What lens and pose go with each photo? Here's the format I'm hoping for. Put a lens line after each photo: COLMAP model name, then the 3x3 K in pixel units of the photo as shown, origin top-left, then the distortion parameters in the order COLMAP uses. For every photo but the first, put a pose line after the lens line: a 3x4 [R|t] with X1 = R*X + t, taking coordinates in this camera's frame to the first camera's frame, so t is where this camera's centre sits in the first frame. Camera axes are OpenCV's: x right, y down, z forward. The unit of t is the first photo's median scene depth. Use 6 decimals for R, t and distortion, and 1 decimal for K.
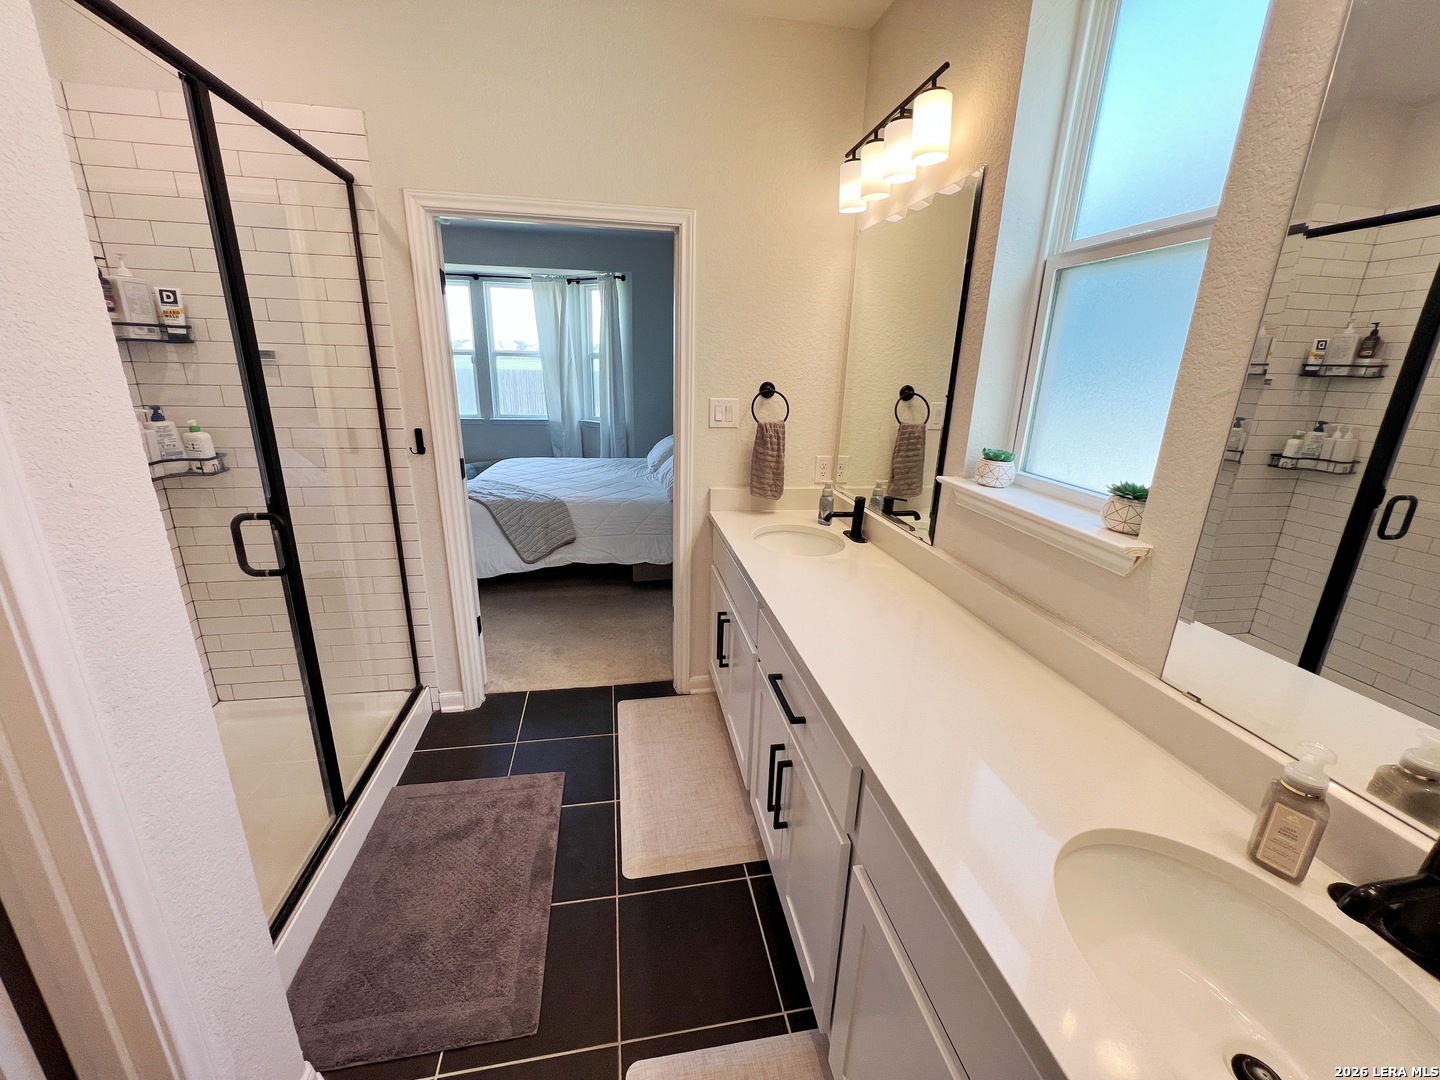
lens RADIAL K [[577.2, 0, 720.0], [0, 577.2, 540.0], [0, 0, 1]] dist [-0.002578, 0.000330]
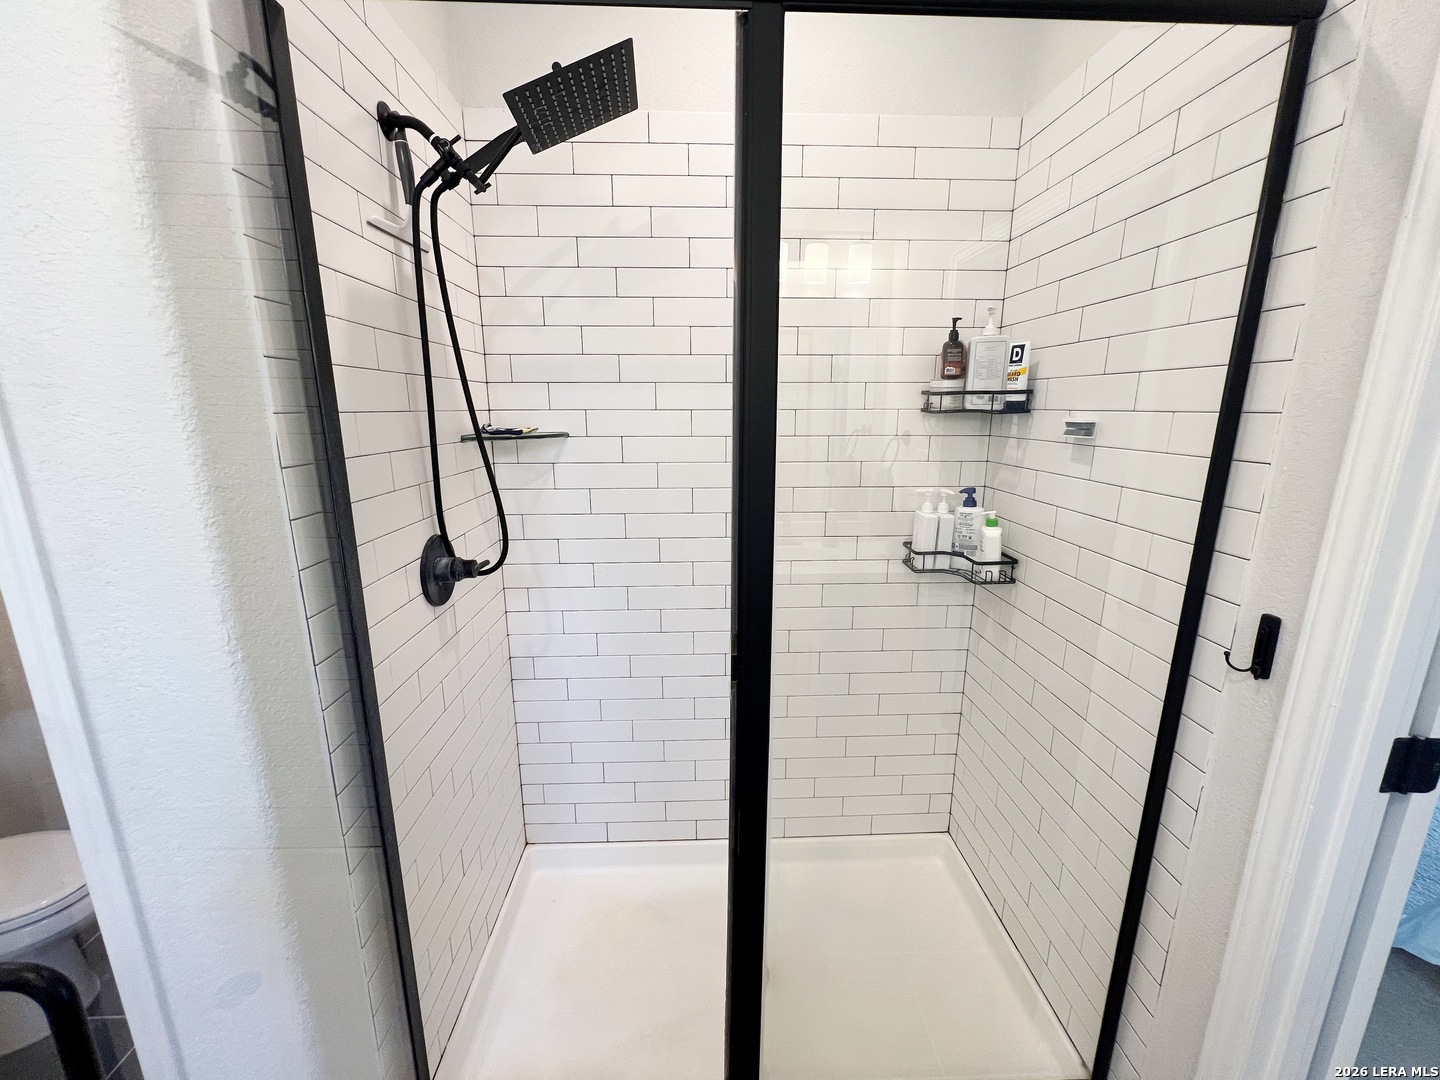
lens RADIAL K [[577.2, 0, 720.0], [0, 577.2, 540.0], [0, 0, 1]] dist [-0.002578, 0.000330]
pose [[-0.136387, 0.197846, -0.970698, -0.120554], [-0.292676, 0.928069, 0.230279, -0.253265], [0.946435, 0.315507, -0.068672, 0.752275]]
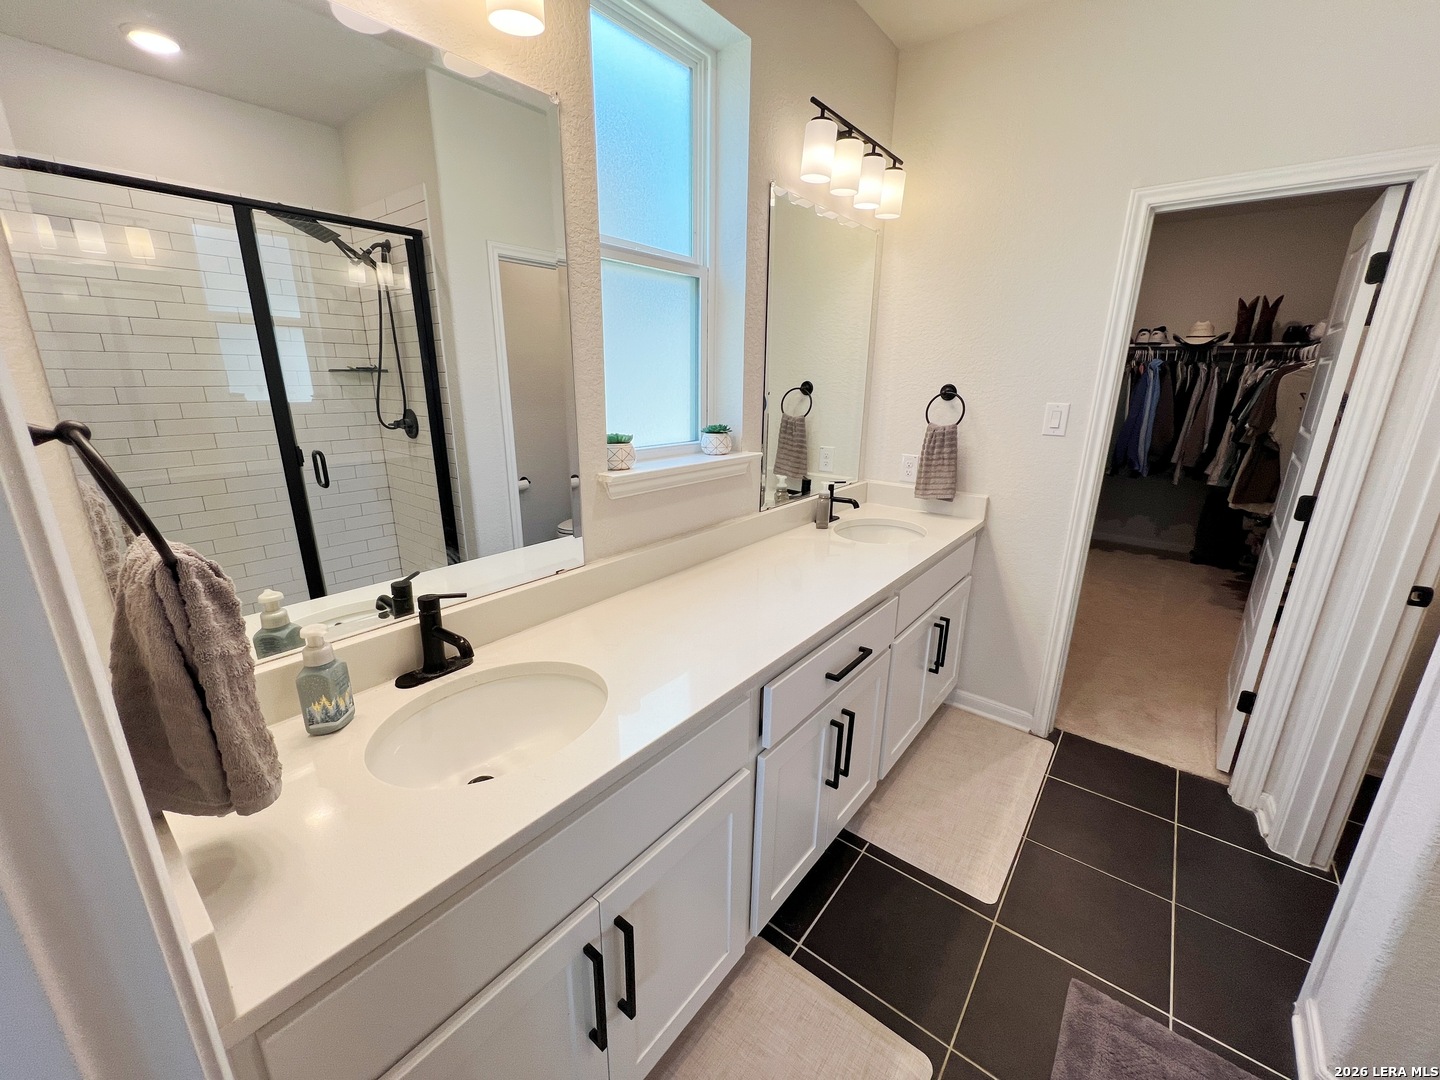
lens RADIAL K [[577.2, 0, 720.0], [0, 577.2, 540.0], [0, 0, 1]] dist [-0.002578, 0.000330]
pose [[-0.663185, -0.239869, 0.708977, -0.321977], [0.191504, 0.861340, 0.470553, -0.350422], [-0.723541, 0.447835, -0.525292, 1.192938]]
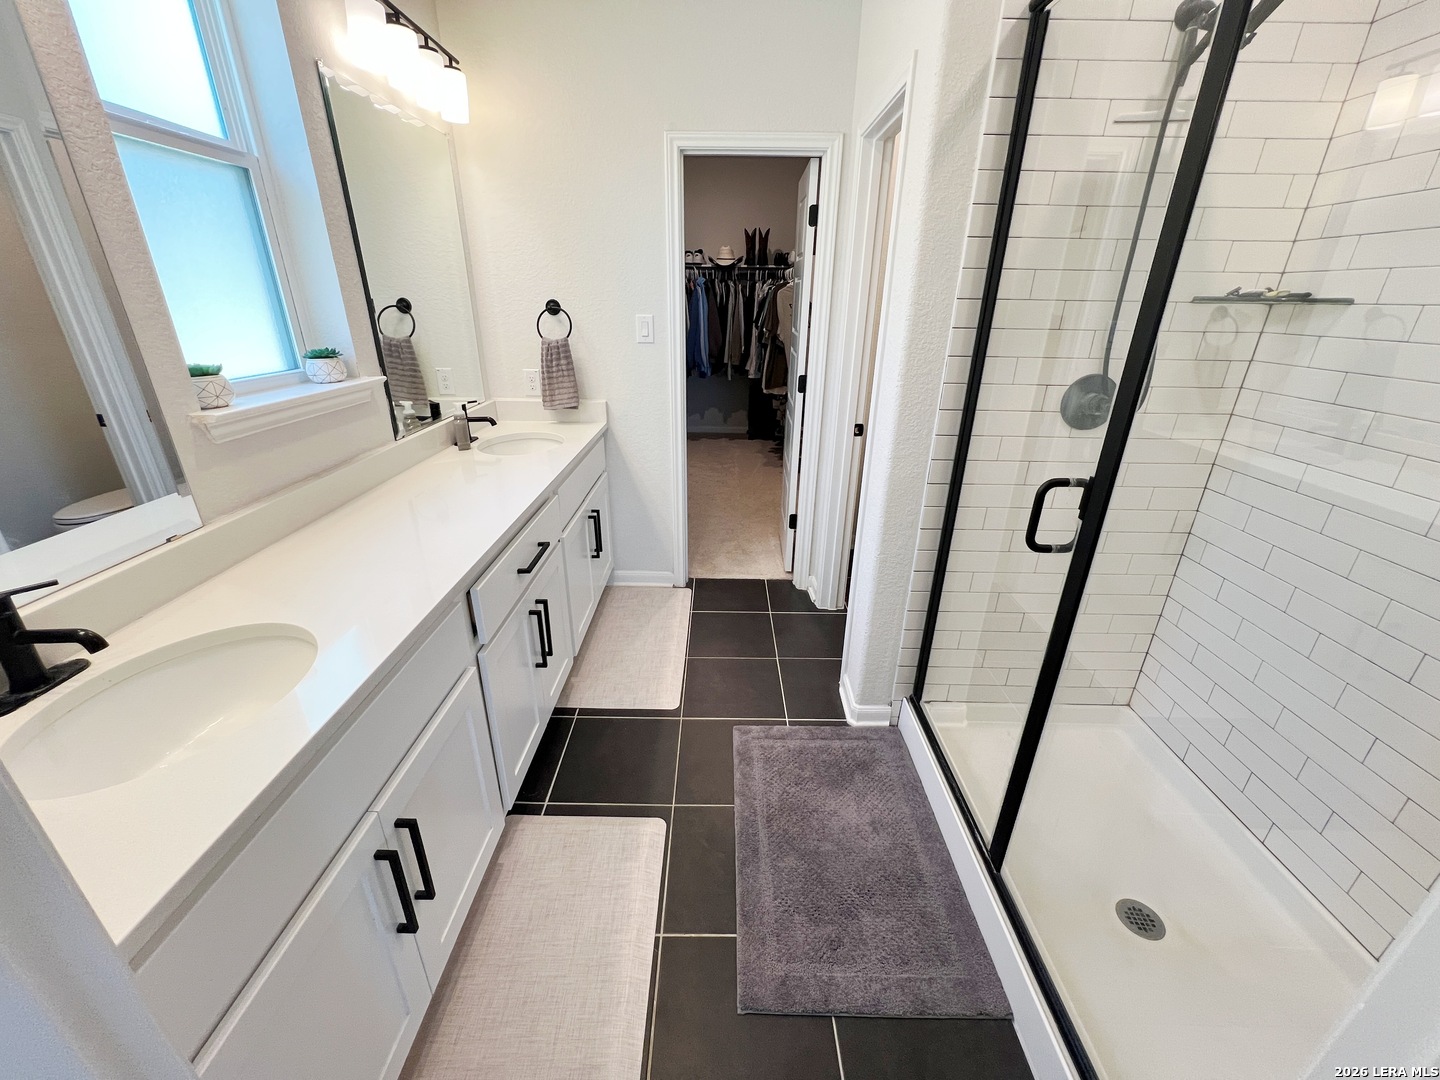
lens RADIAL K [[577.2, 0, 720.0], [0, 577.2, 540.0], [0, 0, 1]] dist [-0.002578, 0.000330]
pose [[-0.982499, -0.105203, 0.153715, -0.336617], [0.018649, 0.765532, 0.643128, -0.387799], [-0.185332, 0.634739, -0.750172, 1.323188]]
